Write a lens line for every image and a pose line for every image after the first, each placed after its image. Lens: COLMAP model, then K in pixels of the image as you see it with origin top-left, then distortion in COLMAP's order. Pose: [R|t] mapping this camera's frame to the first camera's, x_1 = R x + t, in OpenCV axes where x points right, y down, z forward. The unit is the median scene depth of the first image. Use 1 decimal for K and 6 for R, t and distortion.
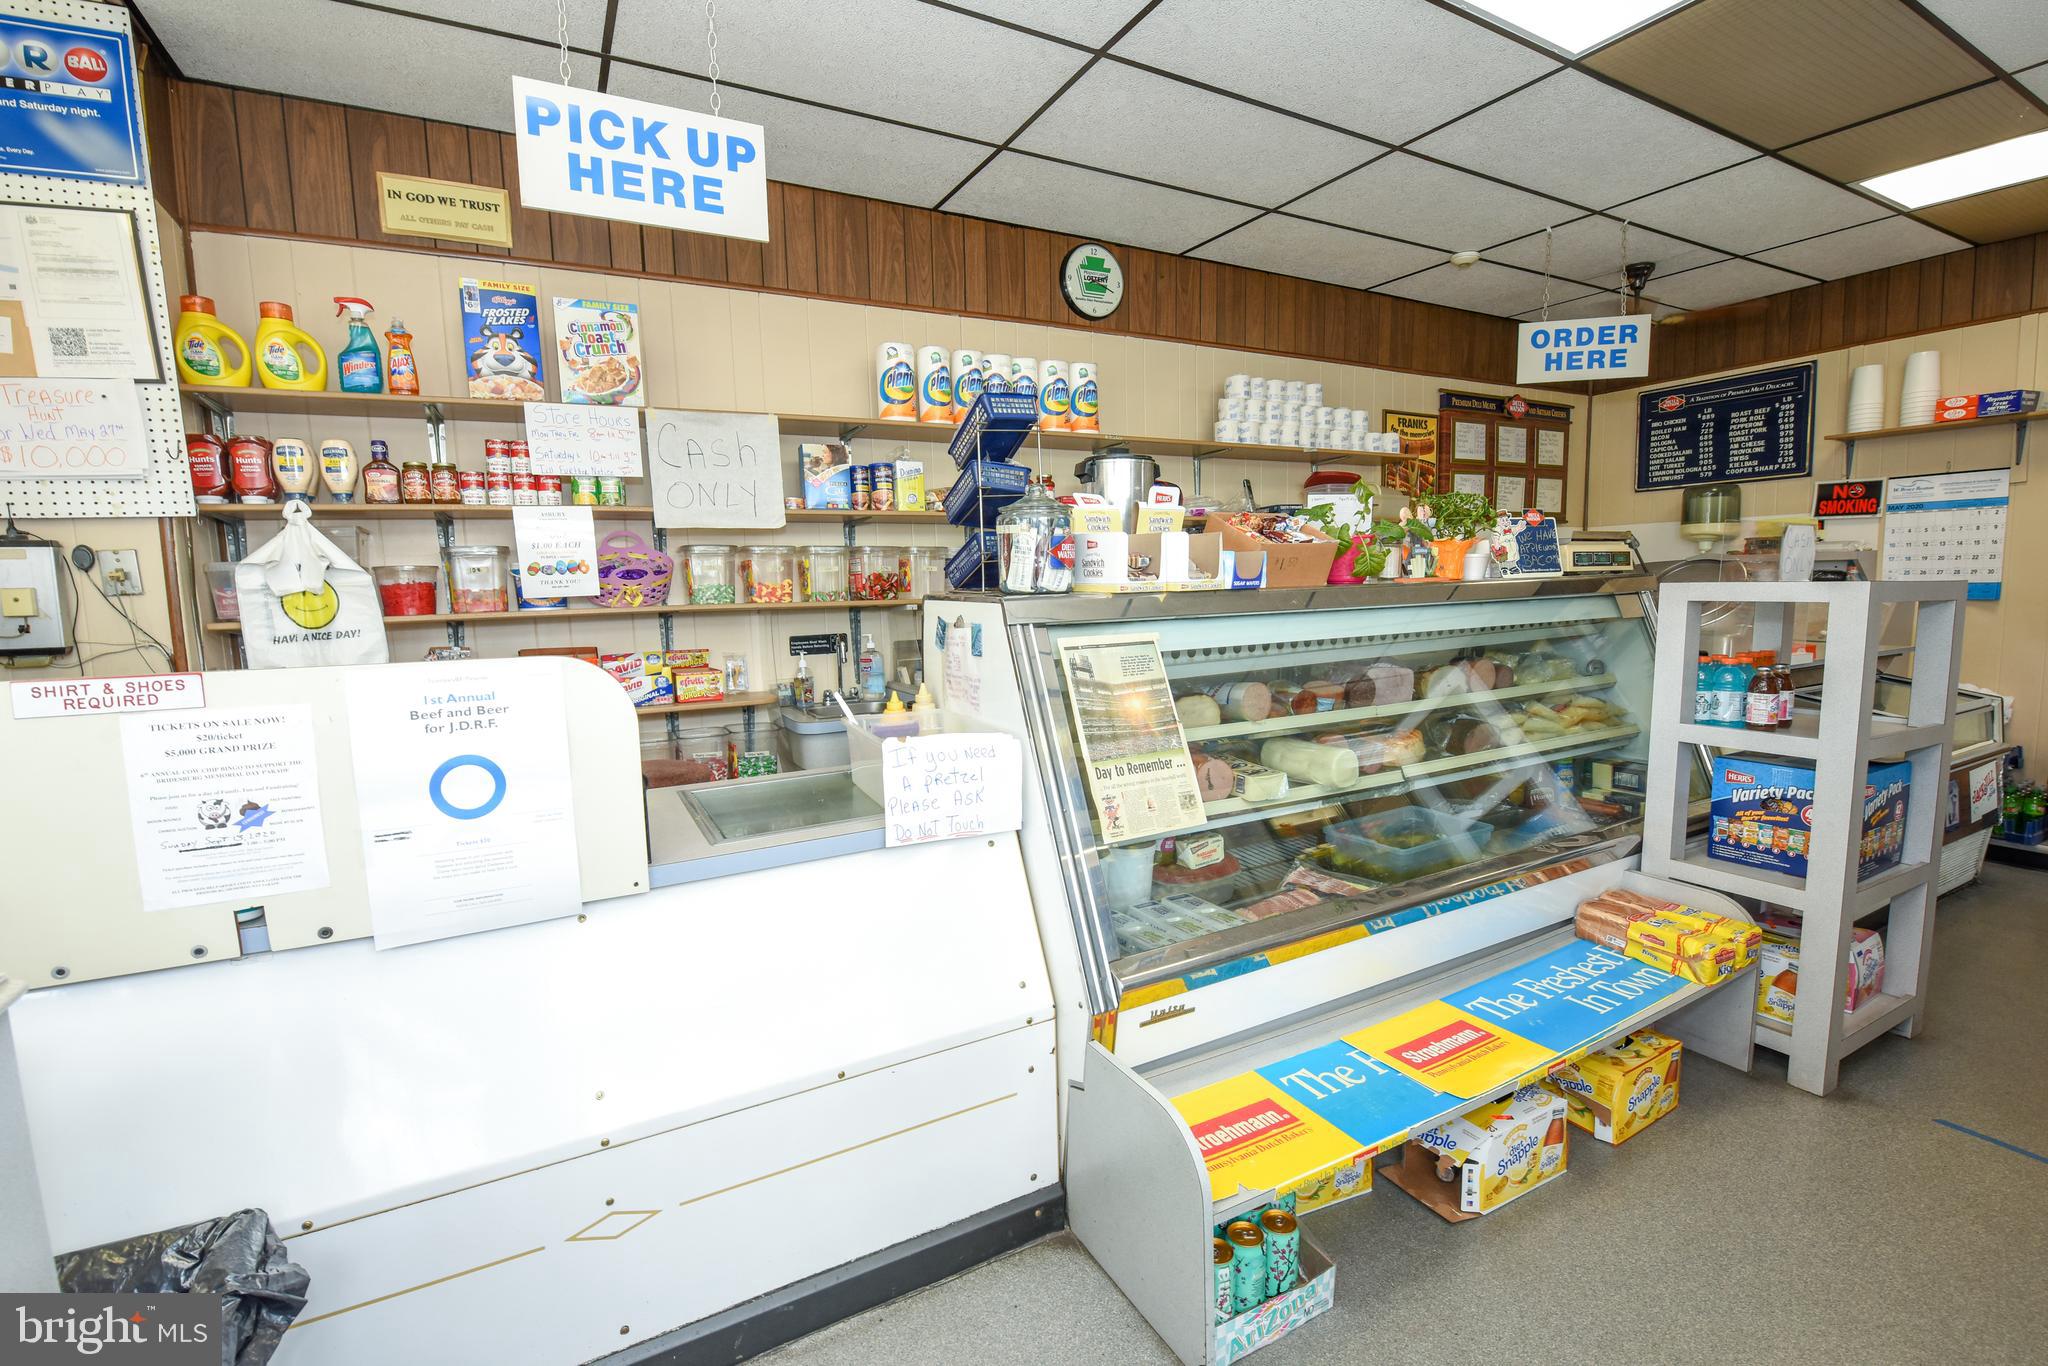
lens RADIAL K [[902.3, 0, 1004.6], [0, 902.3, 695.4], [0, 0, 1]] dist [-0.014648, -0.003219]
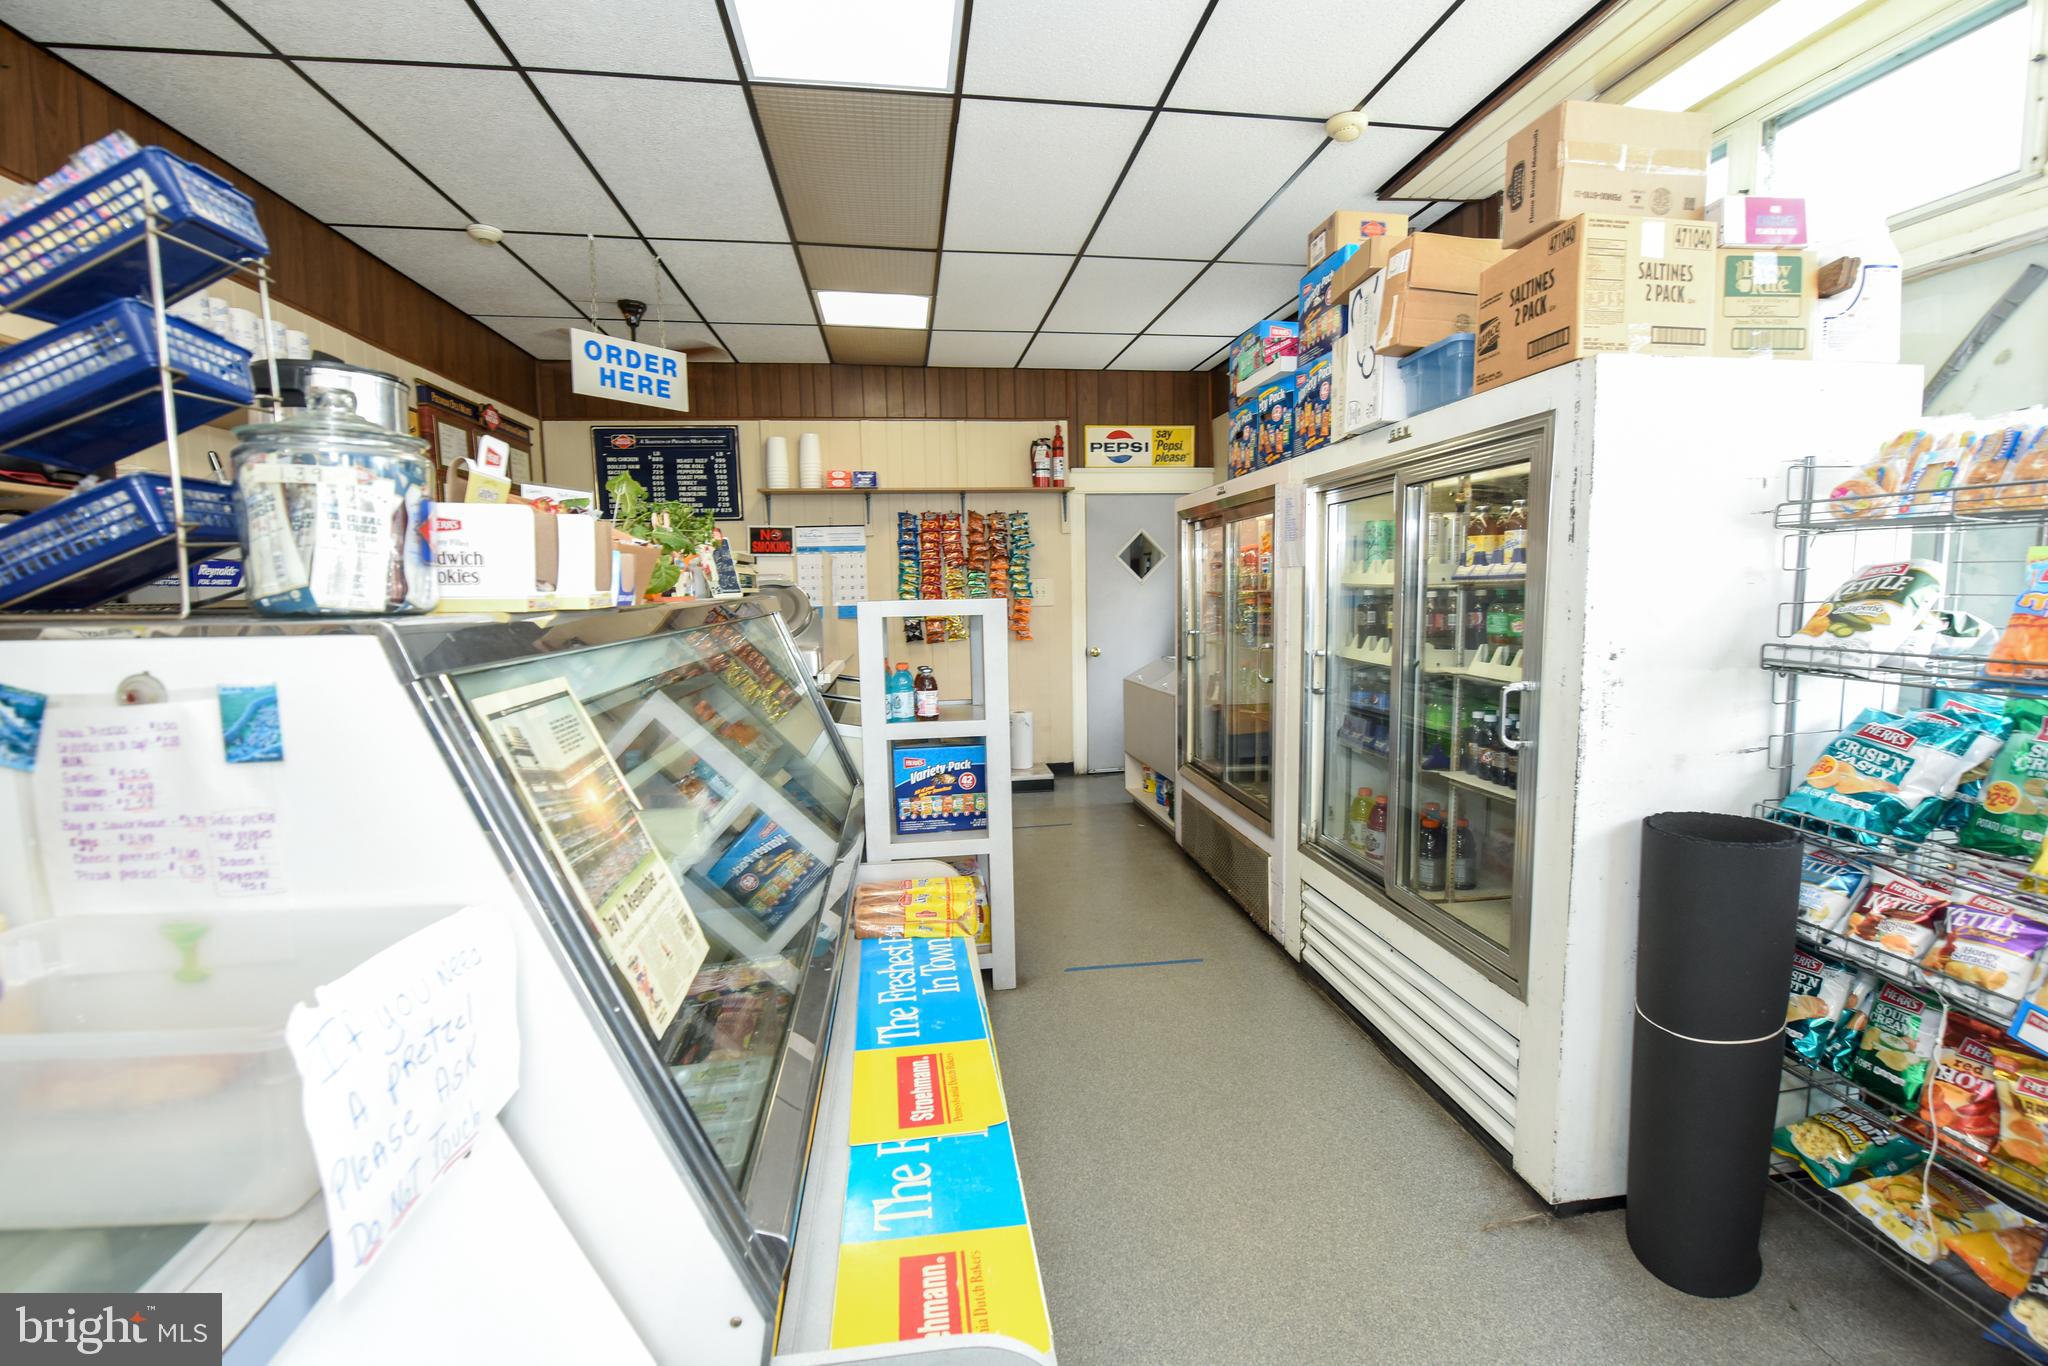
lens RADIAL K [[902.3, 0, 1029.9], [0, 902.3, 689.3], [0, 0, 1]] dist [-0.014648, -0.003219]
pose [[0.321344, -0.087176, 0.942941, -0.223058], [0.130083, 0.990378, 0.047231, -0.036203], [-0.937985, 0.107483, 0.329592, 0.370896]]
